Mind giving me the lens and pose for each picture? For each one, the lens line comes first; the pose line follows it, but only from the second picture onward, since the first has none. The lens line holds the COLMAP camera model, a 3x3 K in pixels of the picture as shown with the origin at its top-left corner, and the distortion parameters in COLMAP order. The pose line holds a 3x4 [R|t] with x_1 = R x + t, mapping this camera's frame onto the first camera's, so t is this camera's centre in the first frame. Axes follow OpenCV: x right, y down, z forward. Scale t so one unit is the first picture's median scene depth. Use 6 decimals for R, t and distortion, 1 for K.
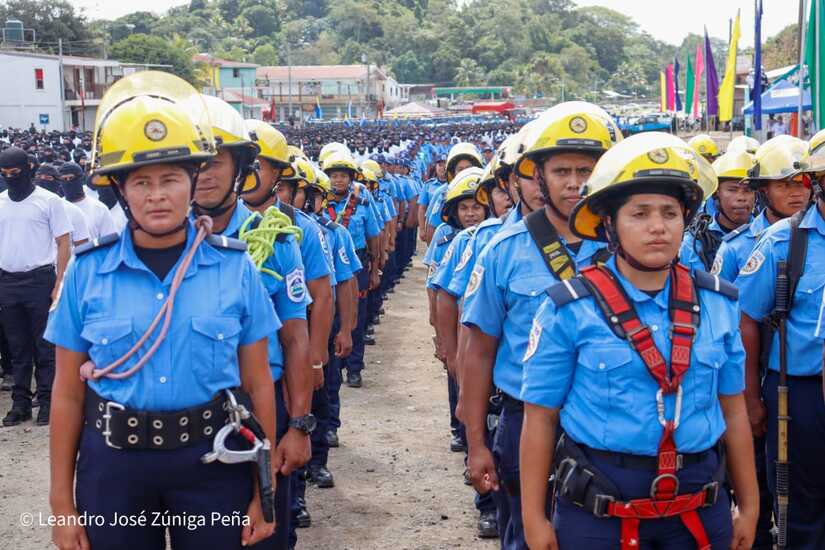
lens RADIAL K [[1398.1, 0, 412.5], [0, 1398.1, 275.0], [0, 0, 1]] dist [0.167169, 0.047175]
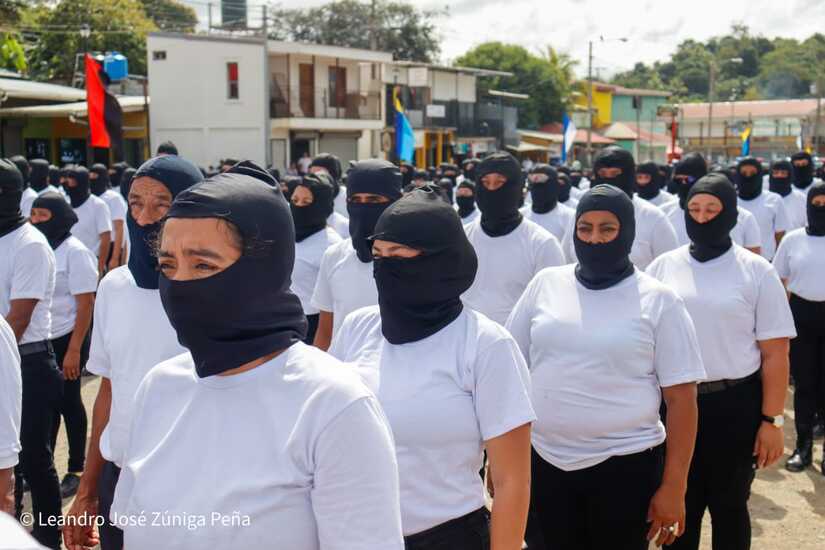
lens RADIAL K [[1004.8, 0, 412.5], [0, 1004.8, 275.0], [0, 0, 1]] dist [0.025034, 0.050119]
pose [[0.928159, 0.055658, -0.368000, -0.013375], [-0.058090, 0.998301, 0.004477, -0.018849], [0.367624, 0.017222, 0.929815, 0.183090]]
